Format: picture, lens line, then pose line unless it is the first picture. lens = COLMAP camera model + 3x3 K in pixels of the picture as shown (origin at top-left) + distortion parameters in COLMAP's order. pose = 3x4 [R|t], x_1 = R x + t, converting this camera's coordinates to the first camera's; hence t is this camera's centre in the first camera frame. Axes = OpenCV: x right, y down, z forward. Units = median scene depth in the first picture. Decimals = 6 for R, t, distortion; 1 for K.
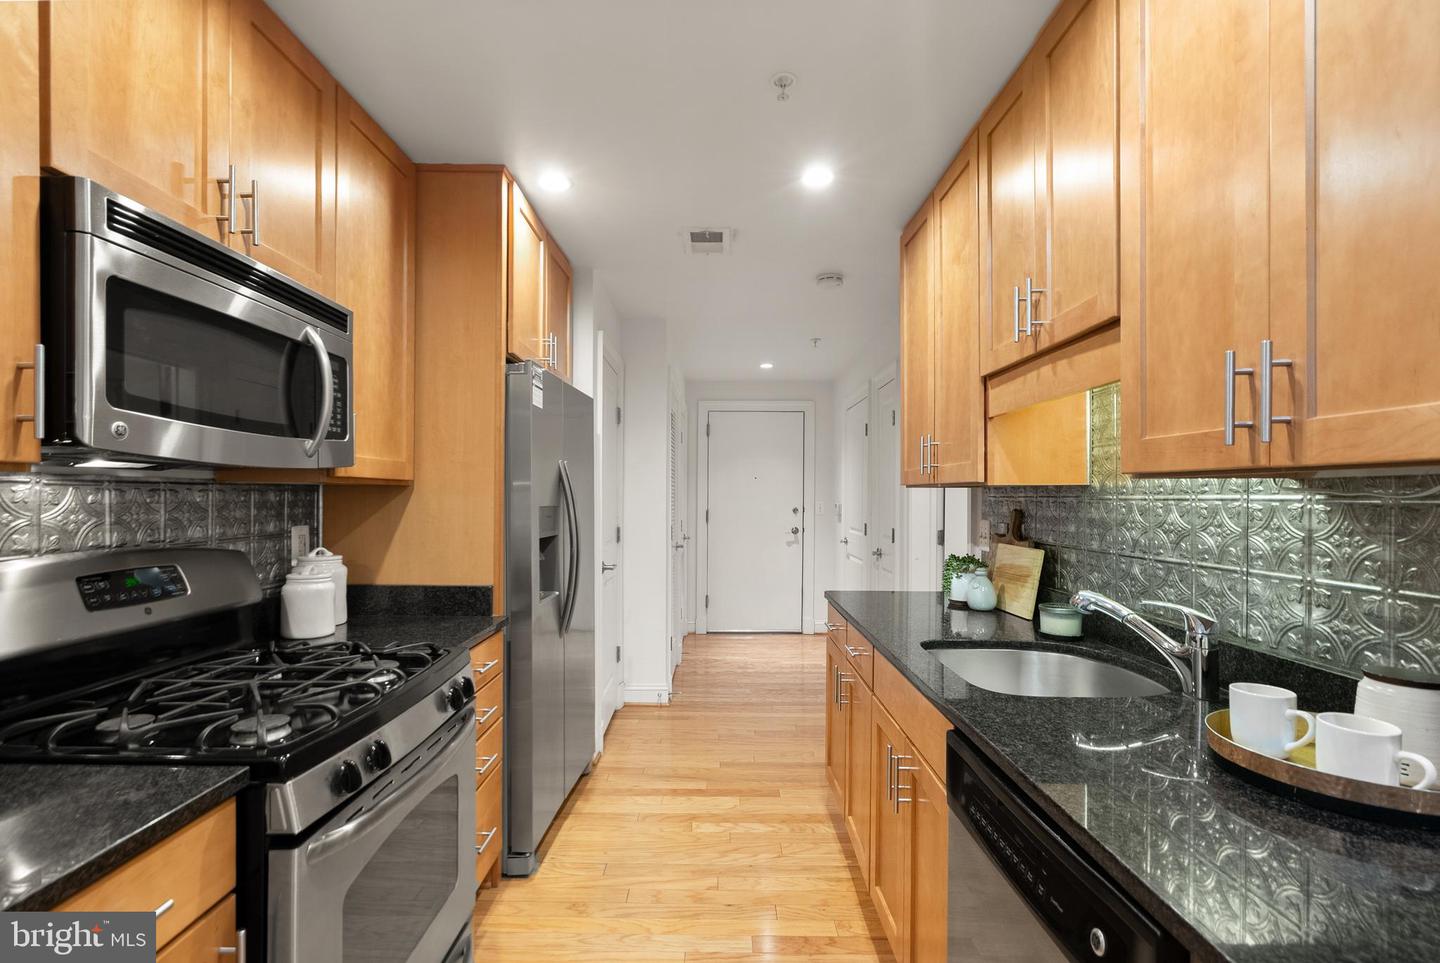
lens RADIAL K [[675.7, 0, 702.6], [0, 675.7, 491.8], [0, 0, 1]] dist [0.022977, 0.000103]
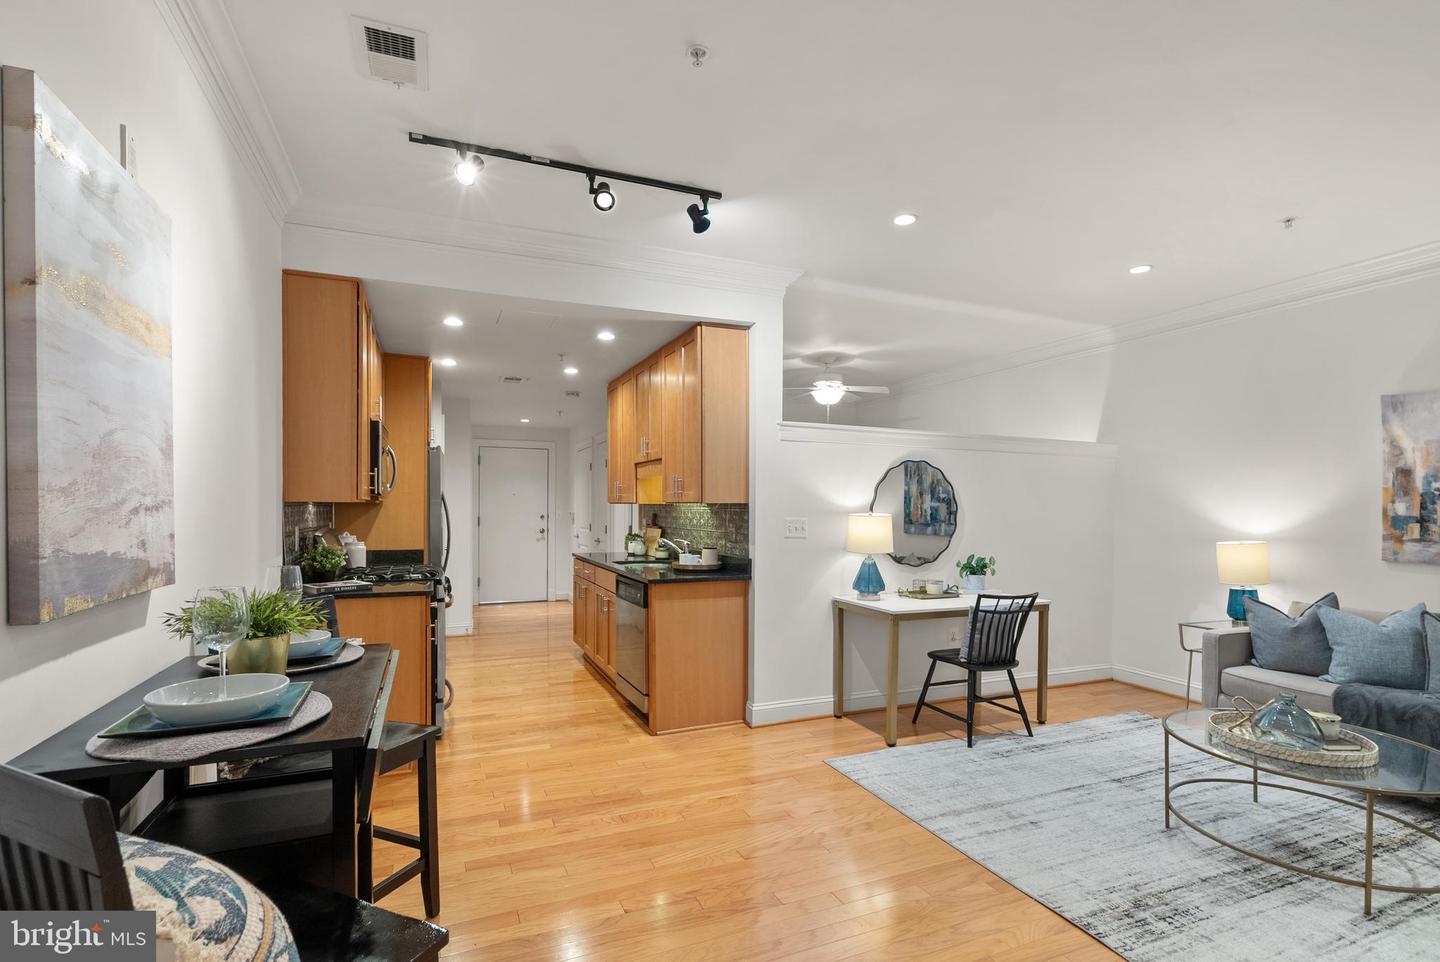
lens RADIAL K [[668.6, 0, 710.7], [0, 668.6, 516.5], [0, 0, 1]] dist [0.000952, 0.000850]
pose [[0.913105, -0.007479, 0.407657, -0.325456], [-0.001558, 0.999760, 0.021832, -0.014788], [-0.407723, -0.020570, 0.912874, -1.269423]]
